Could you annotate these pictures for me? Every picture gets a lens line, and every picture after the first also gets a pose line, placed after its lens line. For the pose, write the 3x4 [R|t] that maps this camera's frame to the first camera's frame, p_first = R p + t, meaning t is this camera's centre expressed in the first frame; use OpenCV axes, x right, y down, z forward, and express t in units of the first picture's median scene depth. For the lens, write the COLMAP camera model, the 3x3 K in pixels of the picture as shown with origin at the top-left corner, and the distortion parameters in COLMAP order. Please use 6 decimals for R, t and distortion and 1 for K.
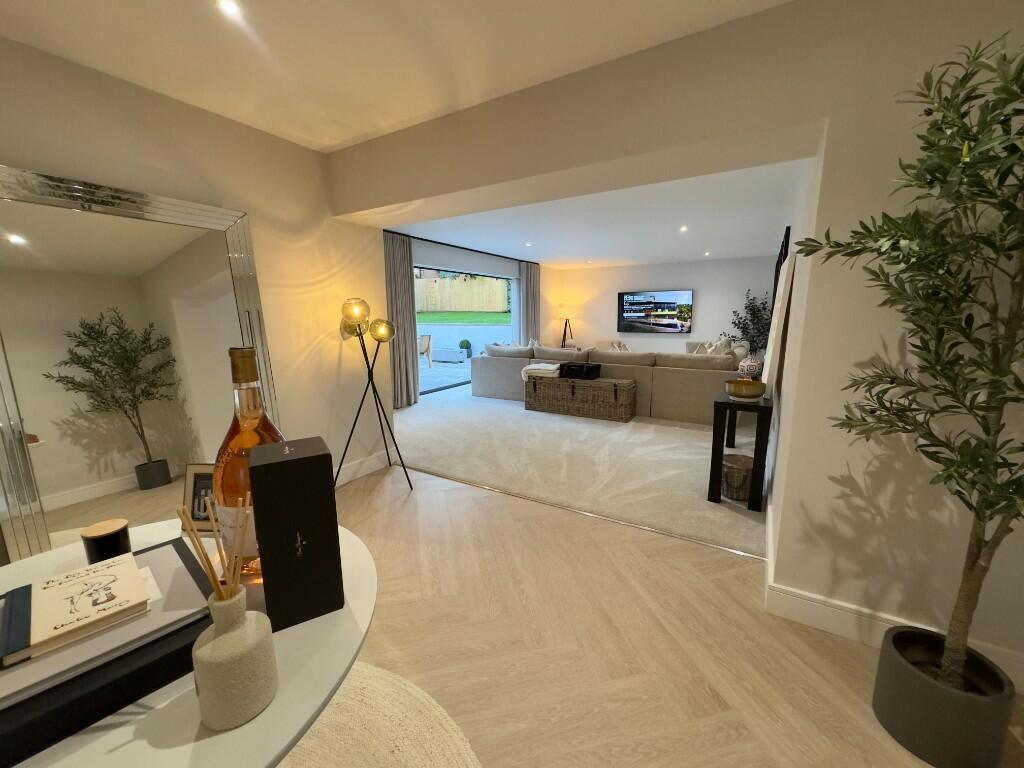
lens RADIAL K [[408.2, 0, 513.2], [0, 408.2, 386.4], [0, 0, 1]] dist [-0.002722, 0.000168]
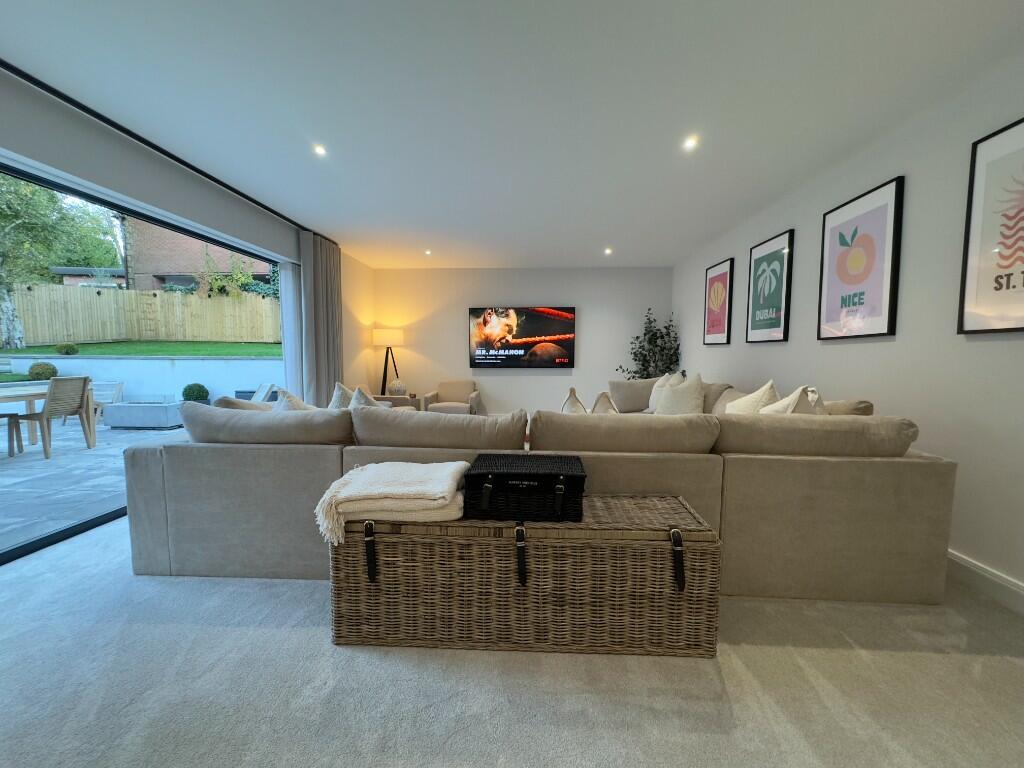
lens RADIAL K [[408.2, 0, 512.3], [0, 408.2, 384.9], [0, 0, 1]] dist [-0.002722, 0.000168]
pose [[0.881160, -0.027515, 0.472016, 0.006999], [0.072819, 0.994292, -0.077979, -0.062187], [-0.467177, 0.103084, 0.878134, 0.496167]]
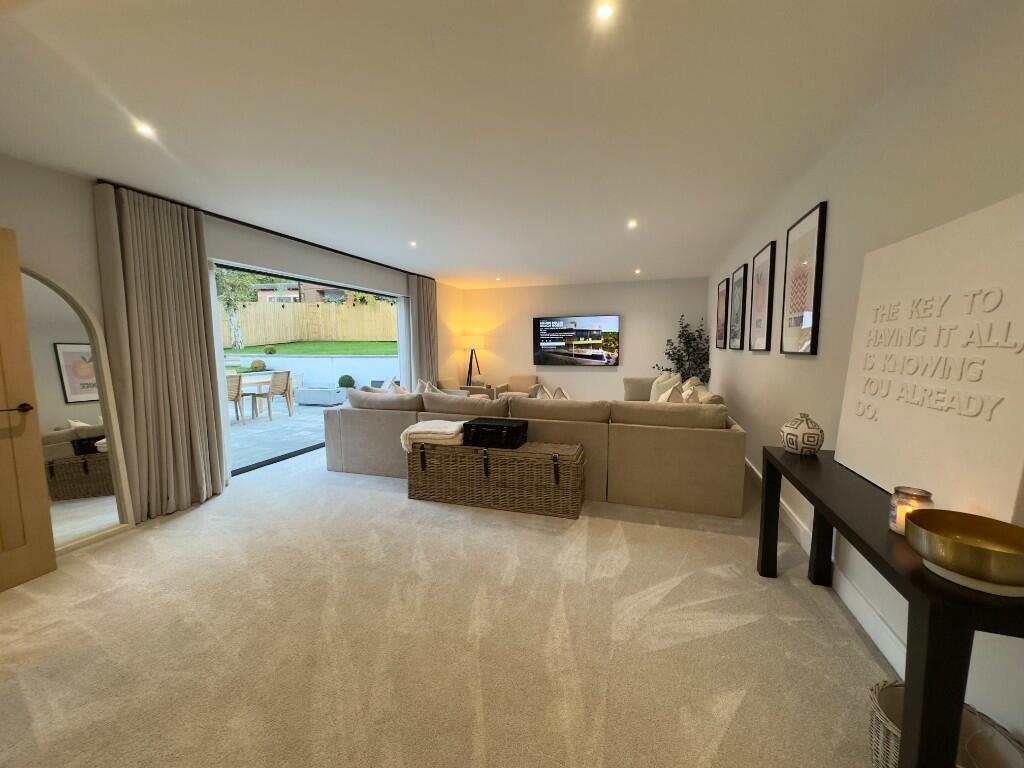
lens RADIAL K [[408.2, 0, 512.4], [0, 408.2, 385.8], [0, 0, 1]] dist [-0.002722, 0.000168]
pose [[0.974478, -0.022680, 0.223336, 0.034433], [0.039038, 0.996845, -0.069104, -0.045026], [-0.221064, 0.076059, 0.972289, 0.261858]]
